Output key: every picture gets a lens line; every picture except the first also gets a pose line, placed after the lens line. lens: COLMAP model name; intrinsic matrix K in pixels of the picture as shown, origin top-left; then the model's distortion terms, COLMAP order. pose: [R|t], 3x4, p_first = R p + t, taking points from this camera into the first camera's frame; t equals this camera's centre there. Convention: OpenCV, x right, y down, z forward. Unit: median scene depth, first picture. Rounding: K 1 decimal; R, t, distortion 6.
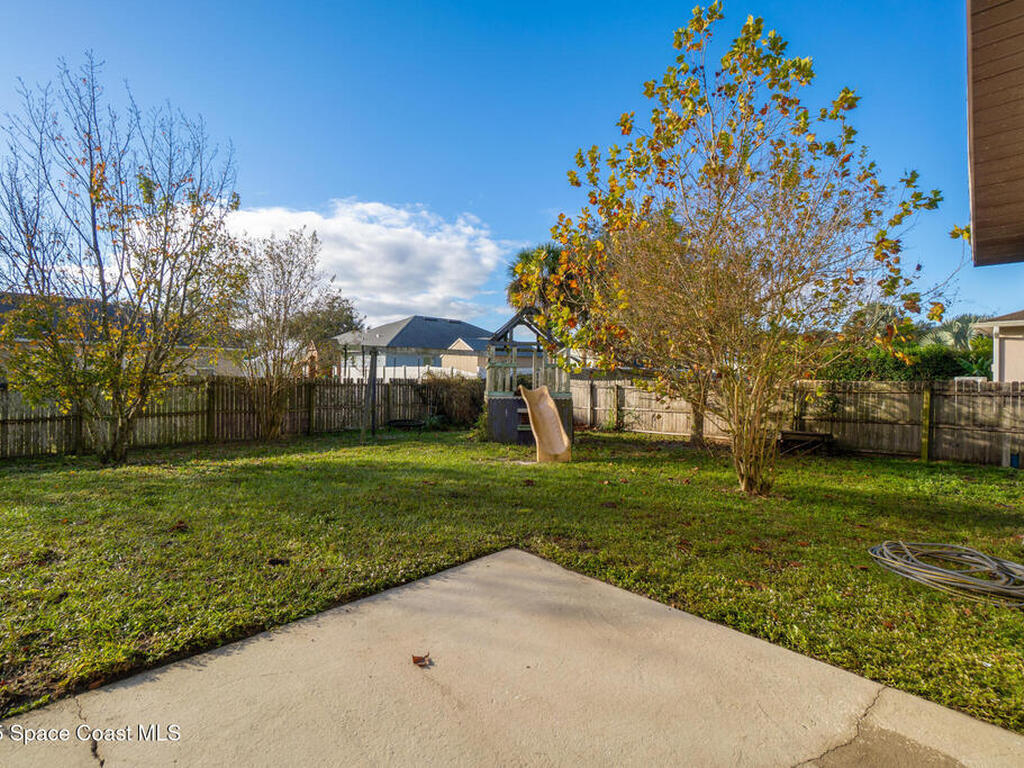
lens RADIAL K [[504.4, 0, 503.3], [0, 504.4, 374.0], [0, 0, 1]] dist [-0.003598, -0.000110]
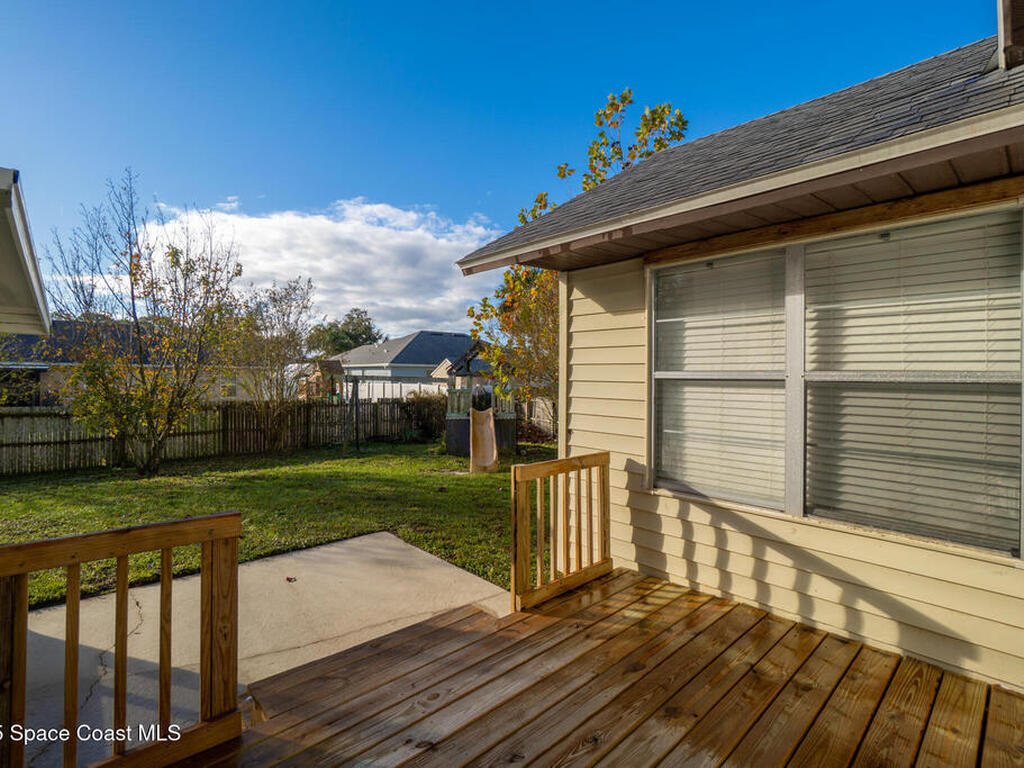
lens RADIAL K [[504.4, 0, 503.3], [0, 504.4, 374.0], [0, 0, 1]] dist [-0.003598, -0.000110]
pose [[0.998769, -0.012365, -0.048035, 0.214990], [0.012074, 0.999907, -0.006353, -0.064241], [0.048109, 0.005765, 0.998825, -0.267758]]
